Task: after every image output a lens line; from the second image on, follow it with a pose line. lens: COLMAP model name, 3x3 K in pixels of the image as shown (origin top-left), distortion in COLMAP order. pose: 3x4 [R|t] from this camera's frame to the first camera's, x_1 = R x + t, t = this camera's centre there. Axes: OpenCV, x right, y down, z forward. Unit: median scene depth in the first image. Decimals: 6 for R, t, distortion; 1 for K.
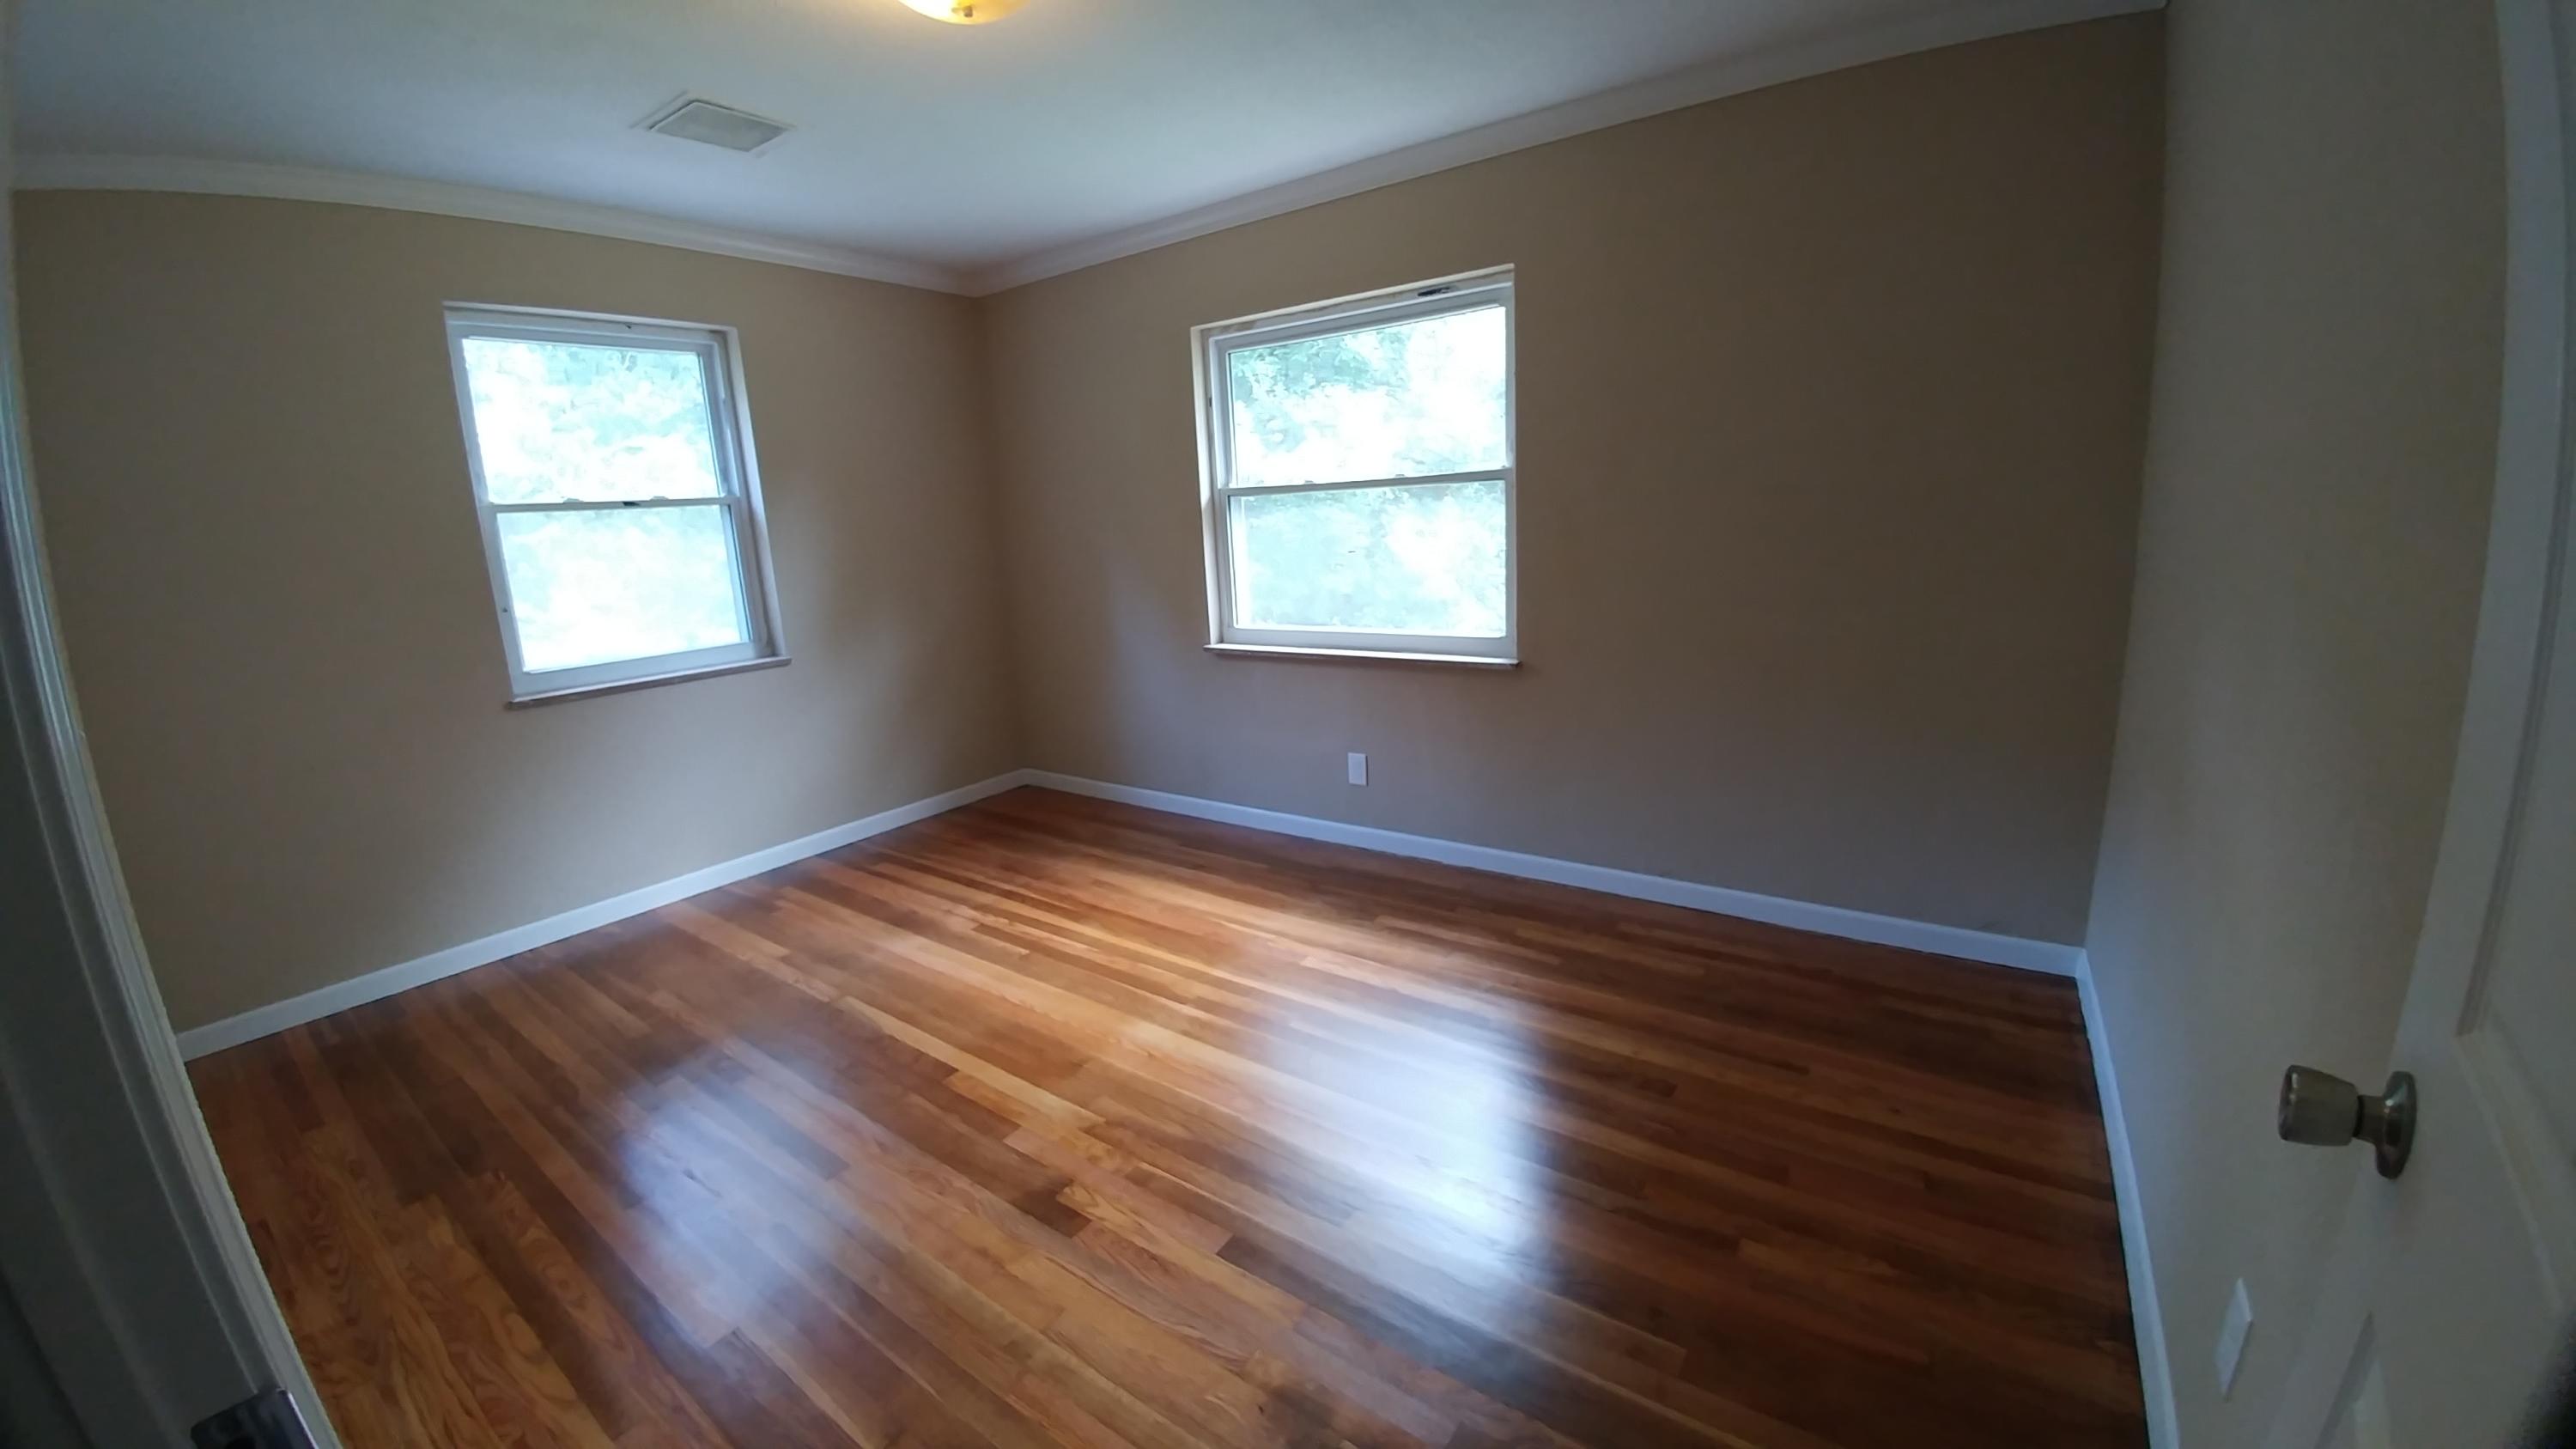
lens RADIAL K [[932.1, 0, 1302.9], [0, 932.1, 707.7], [0, 0, 1]] dist [-0.052024, -0.004542]
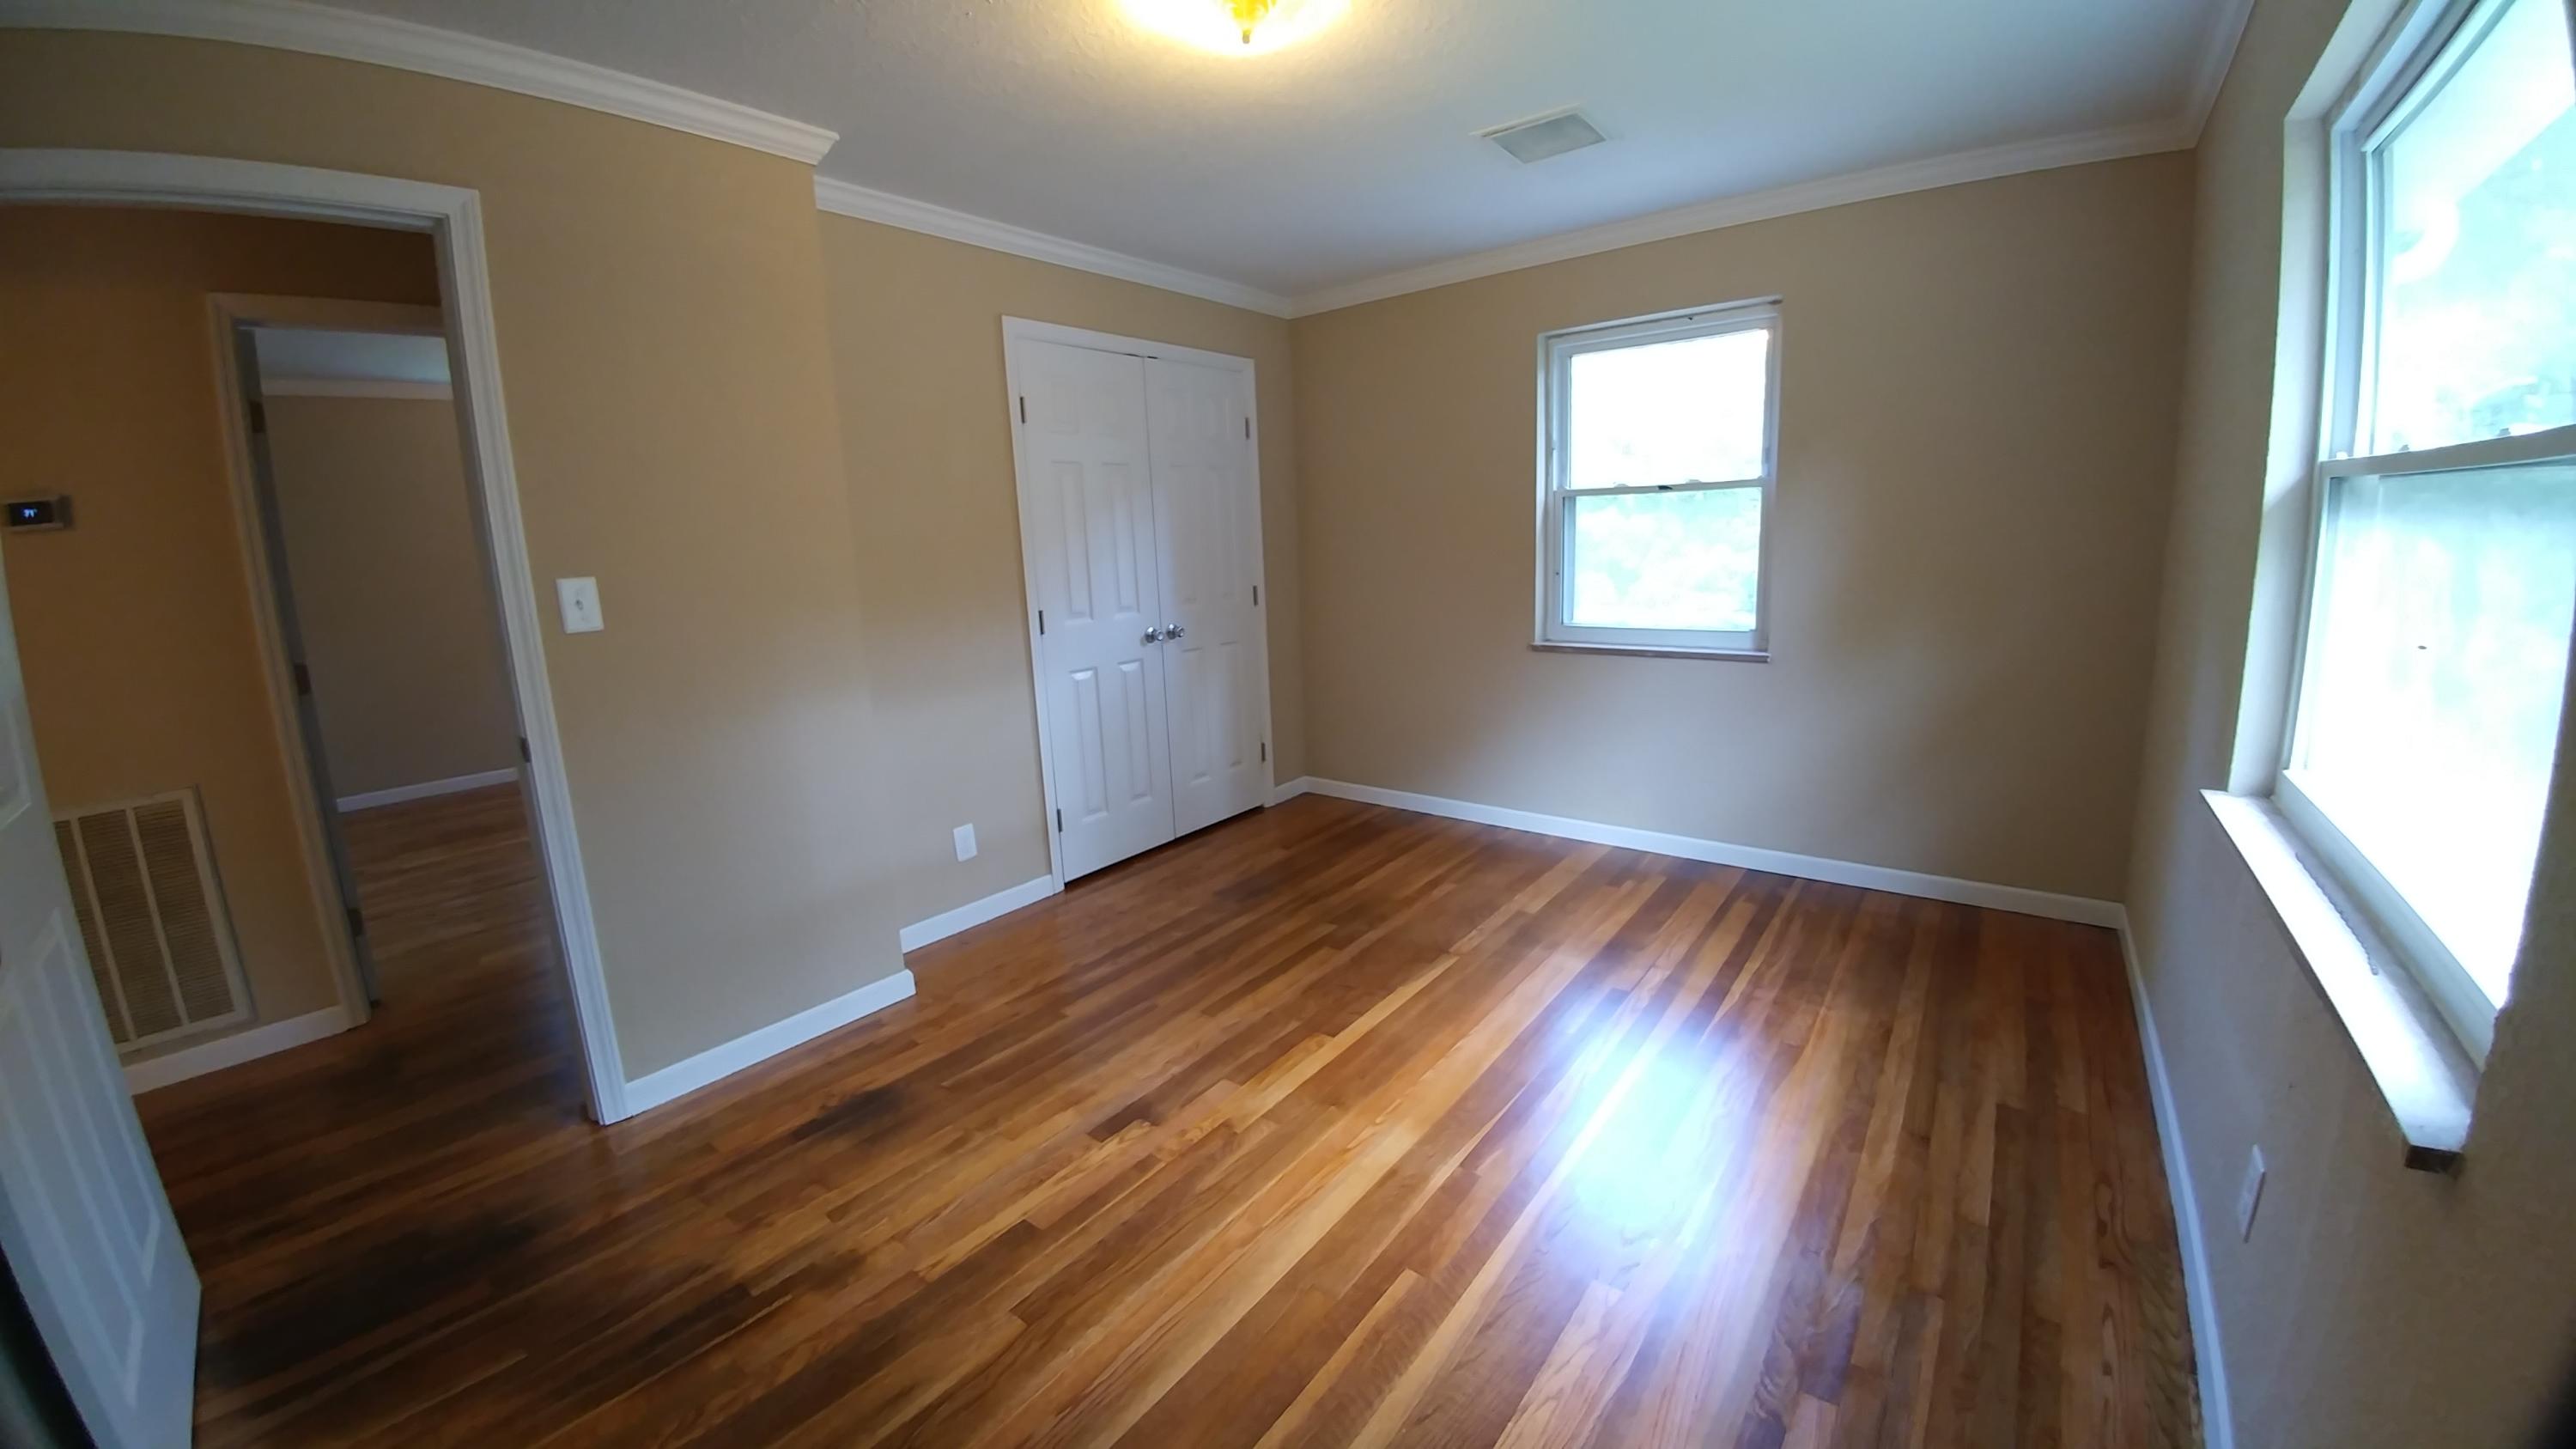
lens RADIAL K [[932.1, 0, 1302.9], [0, 932.1, 707.7], [0, 0, 1]] dist [-0.052024, -0.004542]
pose [[-0.052989, 0.228838, -0.972021, 0.454623], [-0.172512, 0.956656, 0.234625, -0.172113], [0.983581, 0.180118, -0.011215, 0.687384]]
